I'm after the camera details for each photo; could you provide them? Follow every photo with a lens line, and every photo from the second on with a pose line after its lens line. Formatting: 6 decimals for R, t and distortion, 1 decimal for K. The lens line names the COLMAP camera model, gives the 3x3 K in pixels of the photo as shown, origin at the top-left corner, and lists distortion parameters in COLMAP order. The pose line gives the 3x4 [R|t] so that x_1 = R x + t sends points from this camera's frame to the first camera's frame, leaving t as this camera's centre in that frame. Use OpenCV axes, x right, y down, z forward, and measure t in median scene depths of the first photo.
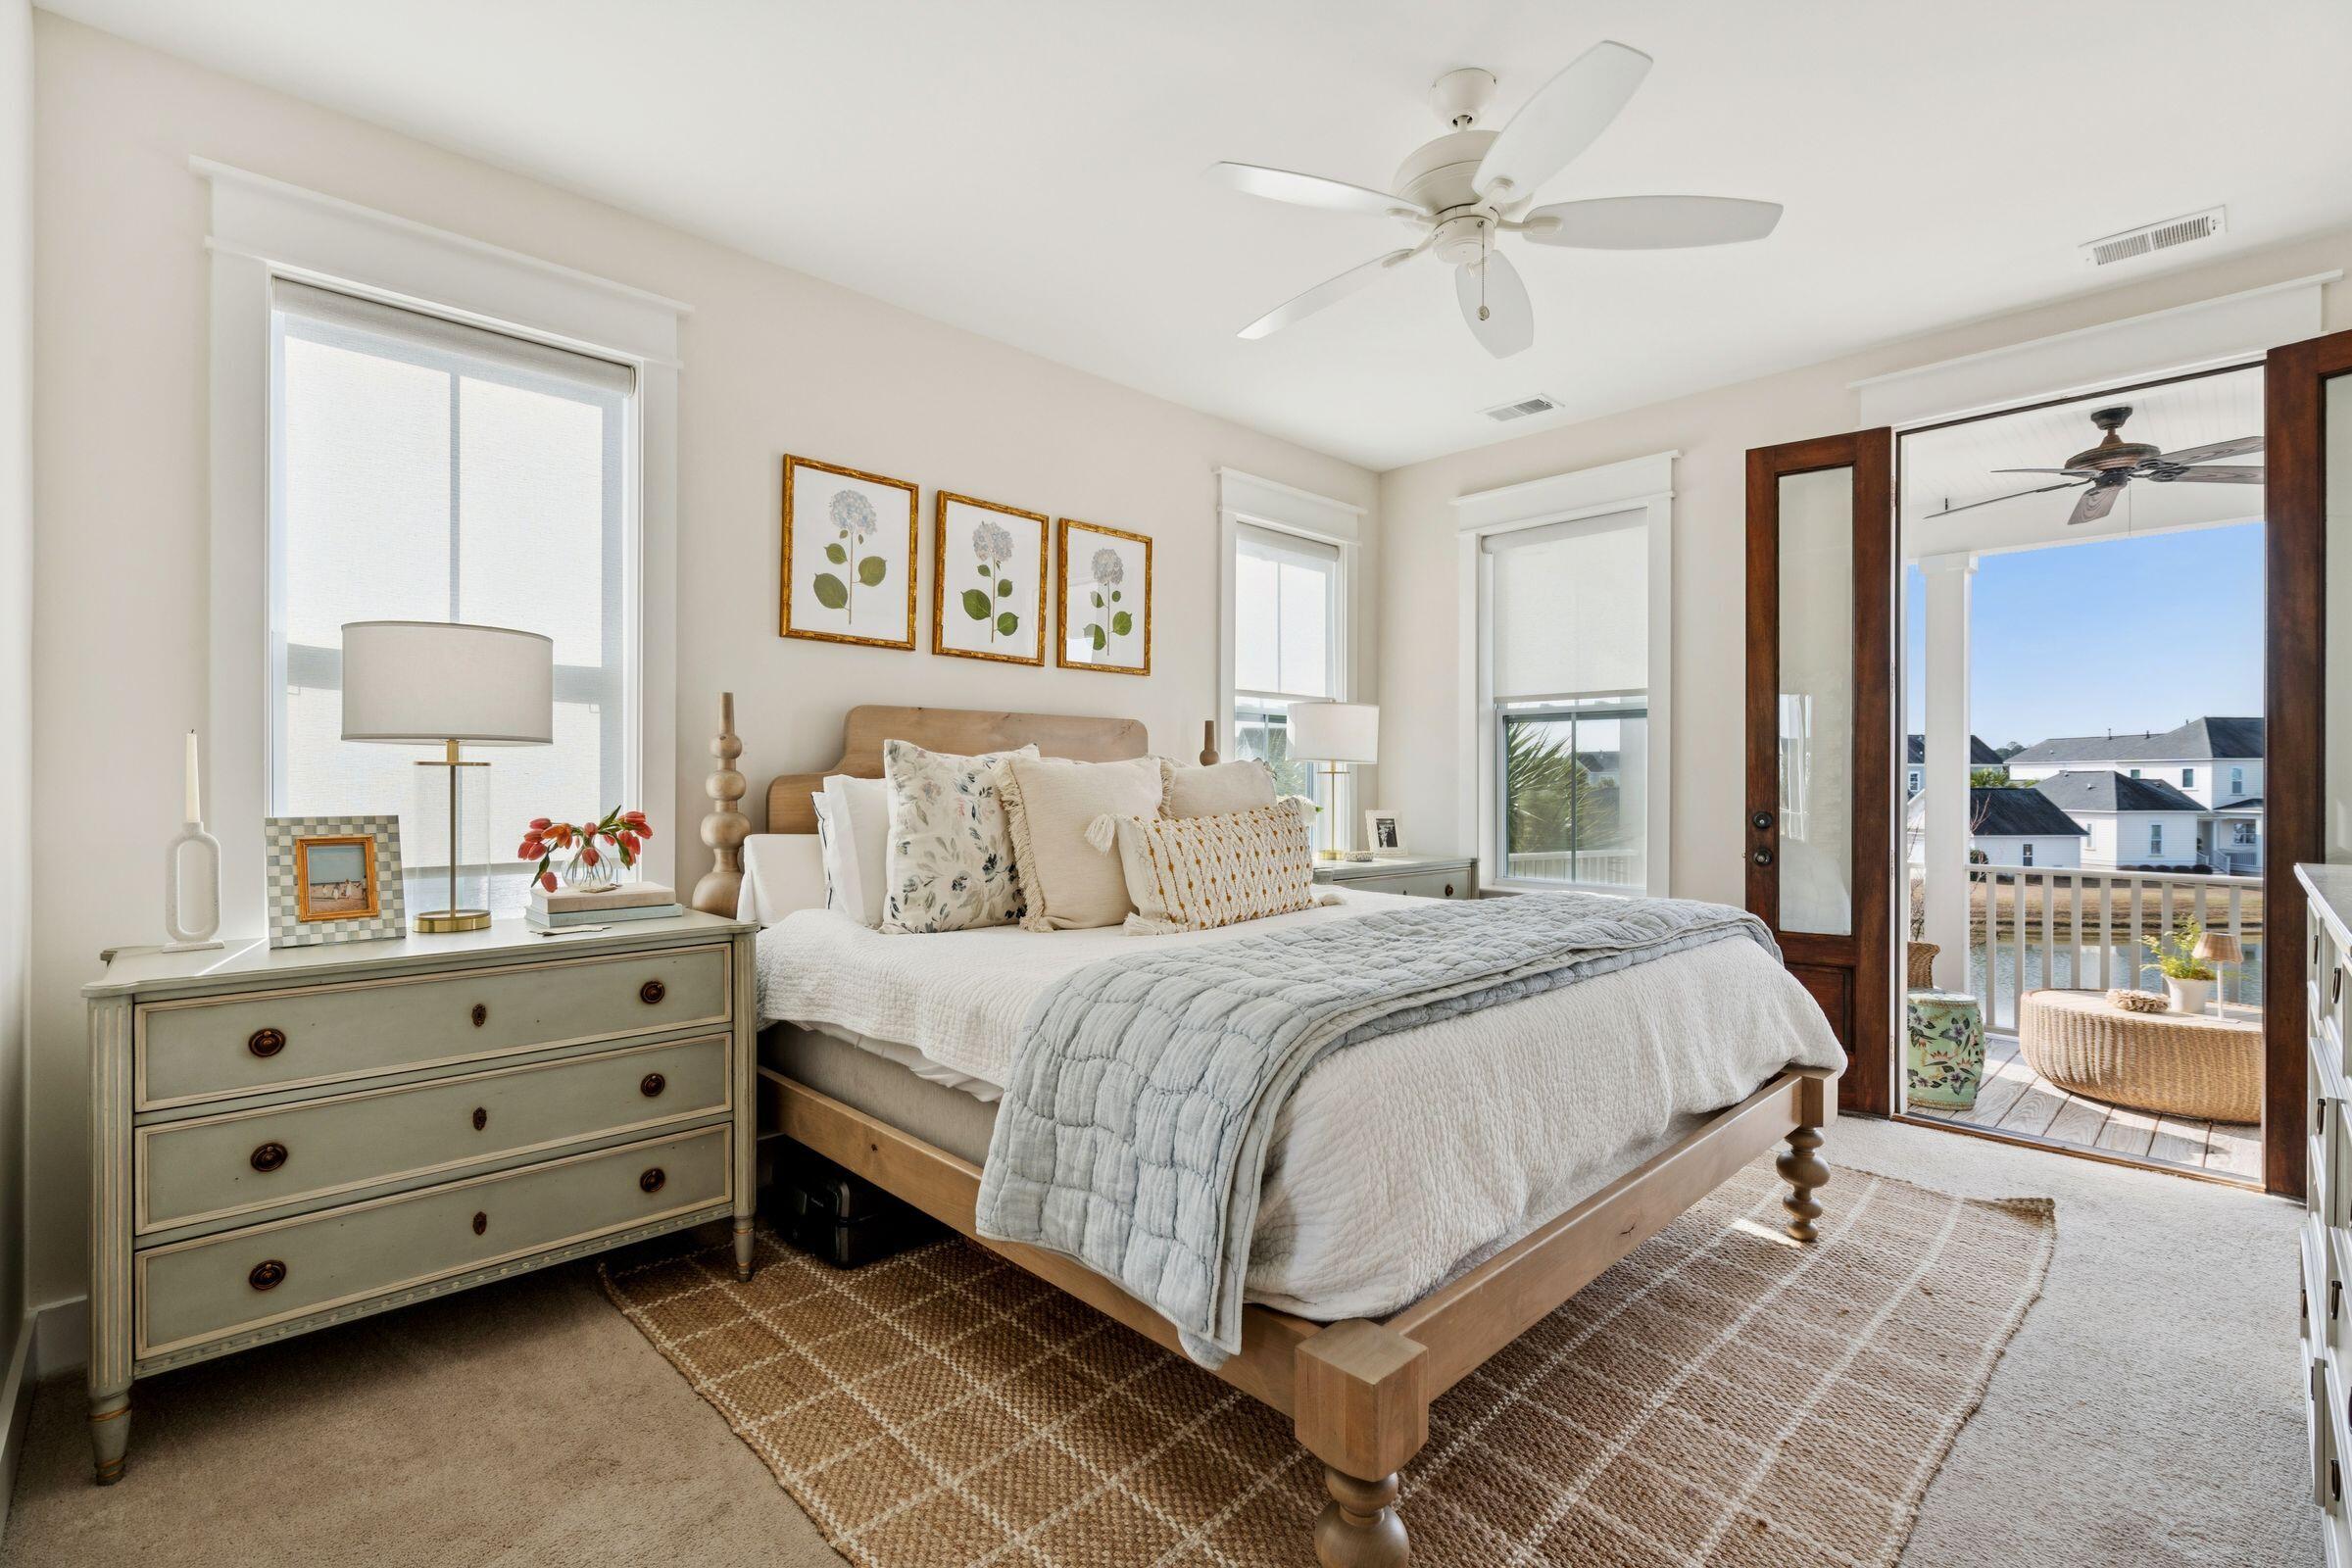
lens RADIAL K [[1060.1, 0, 1176.2], [0, 1060.1, 785.0], [0, 0, 1]] dist [0.004054, 0.000348]
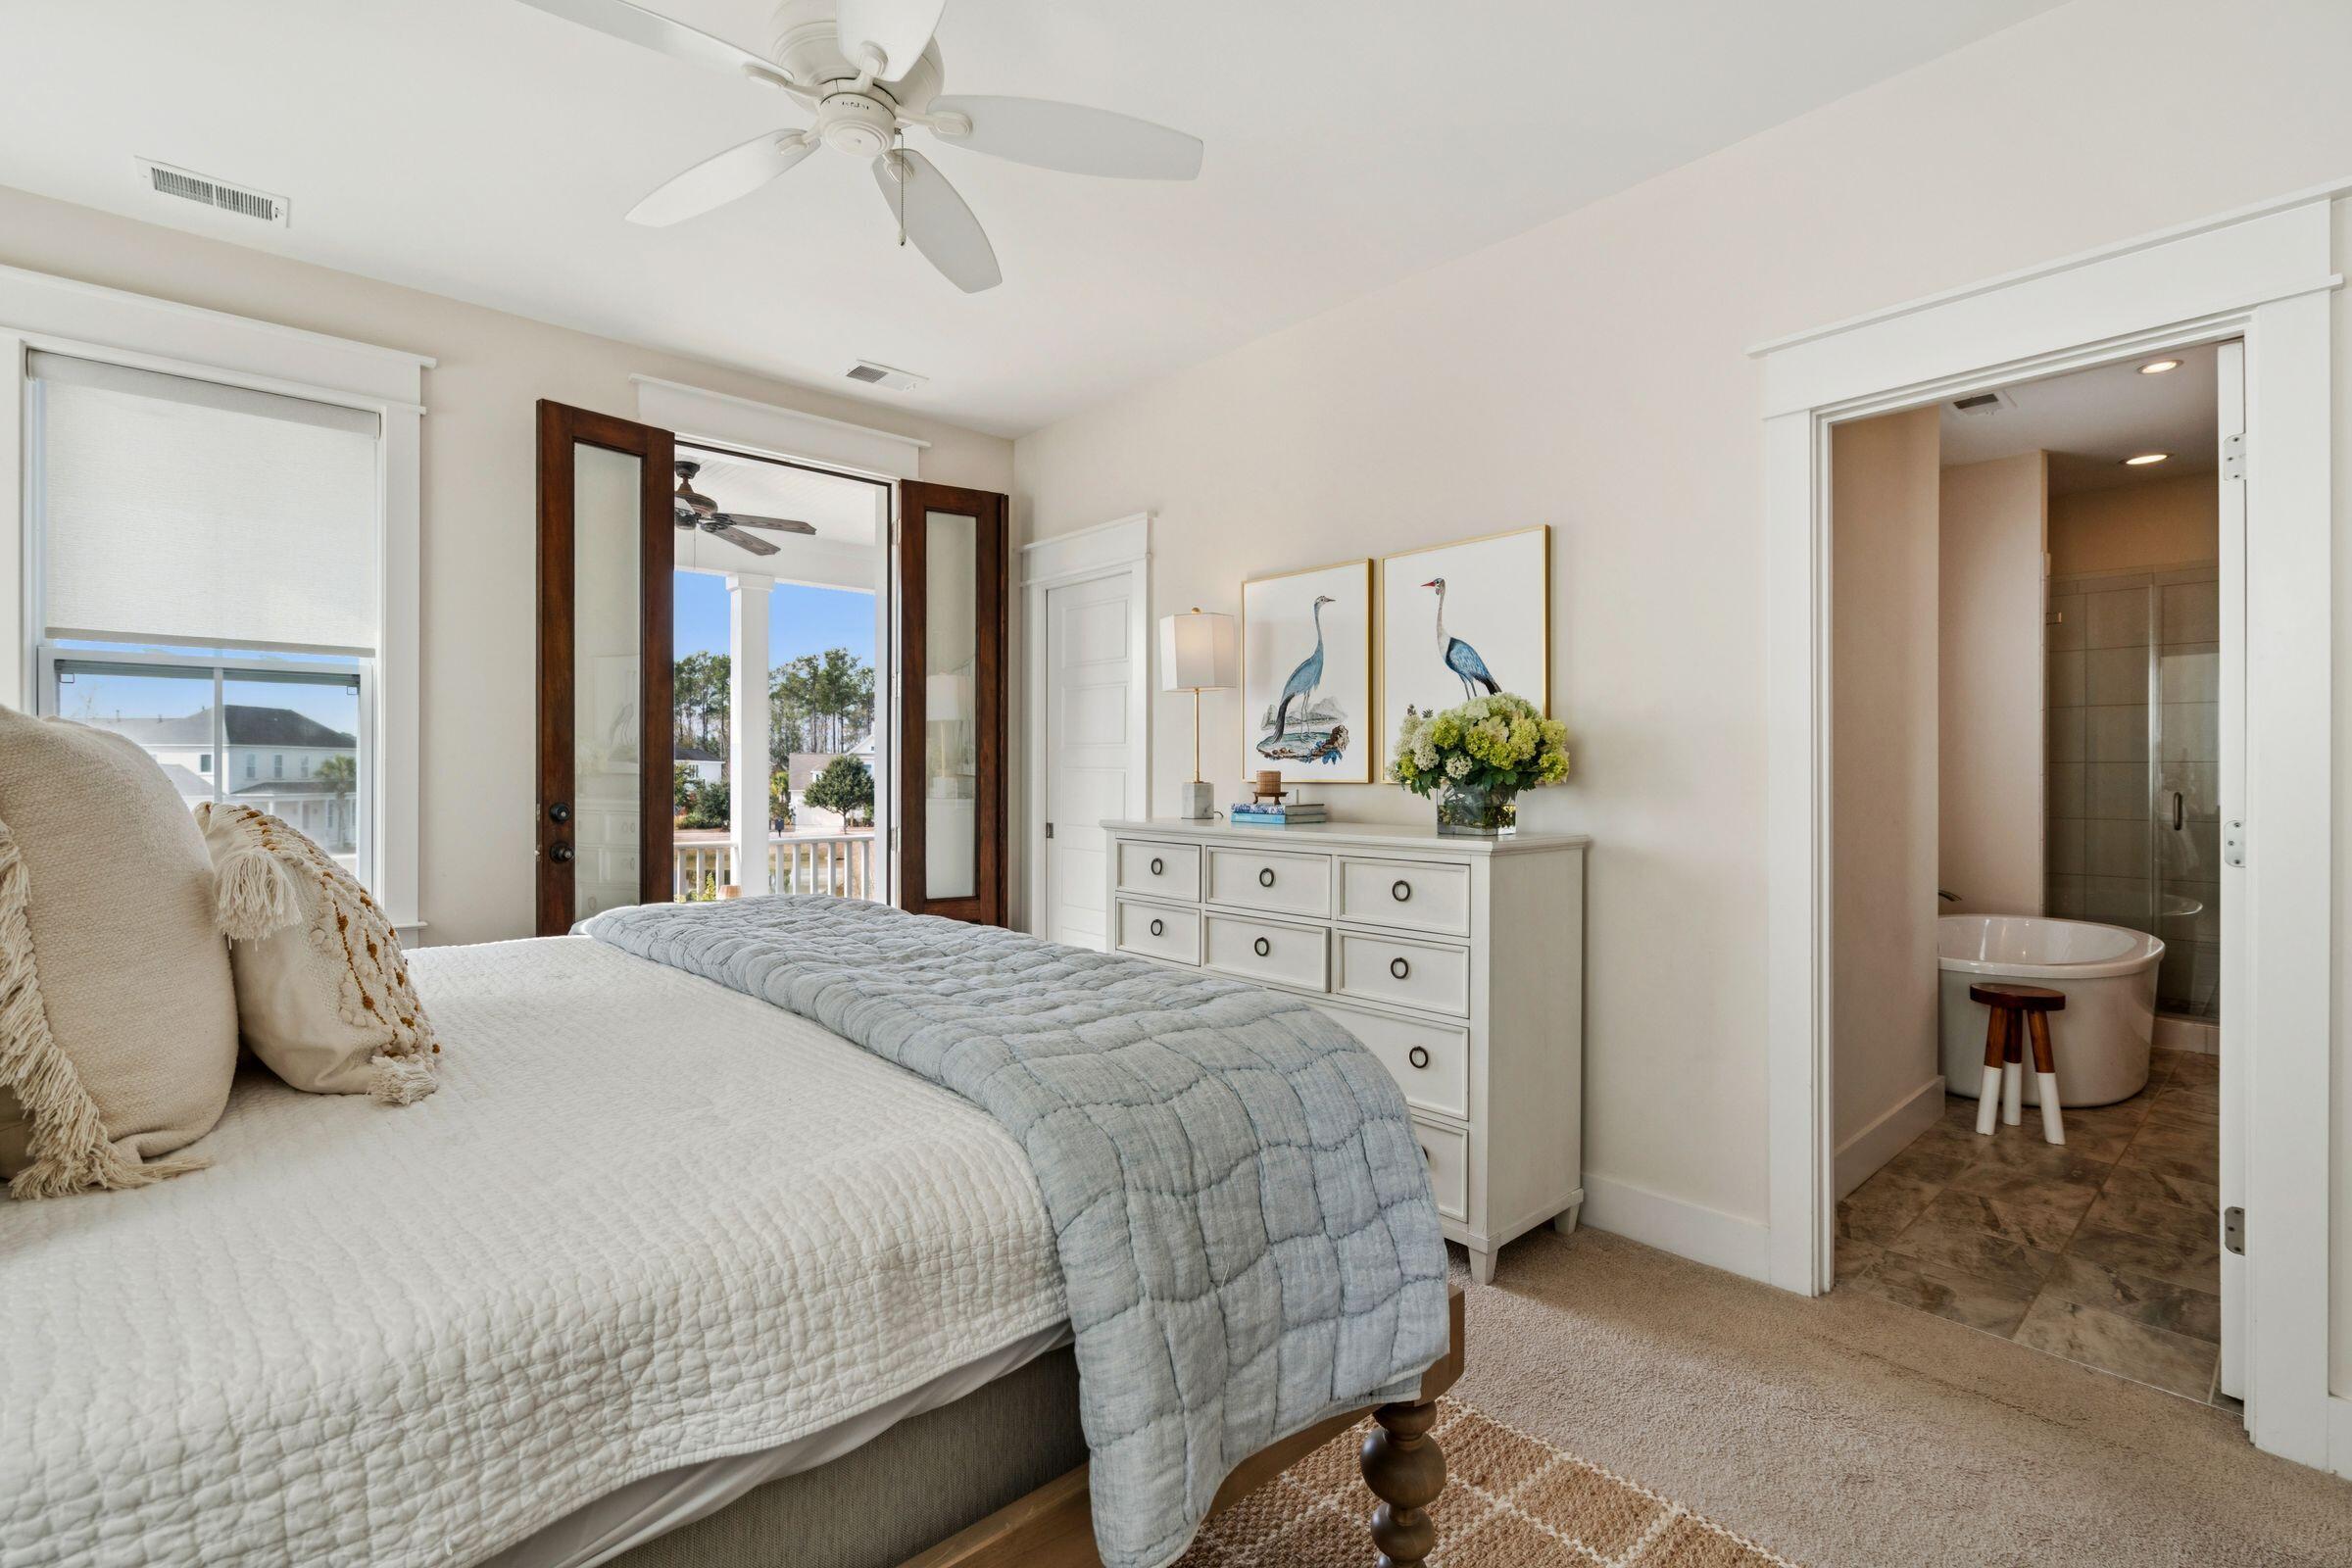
lens RADIAL K [[1060.1, 0, 1175.6], [0, 1060.1, 771.1], [0, 0, 1]] dist [0.004054, 0.000348]
pose [[0.036038, -0.003093, 0.999346, -0.316699], [0.002541, 0.999992, 0.003004, -0.003108], [-0.999347, 0.002431, 0.036046, 0.407214]]
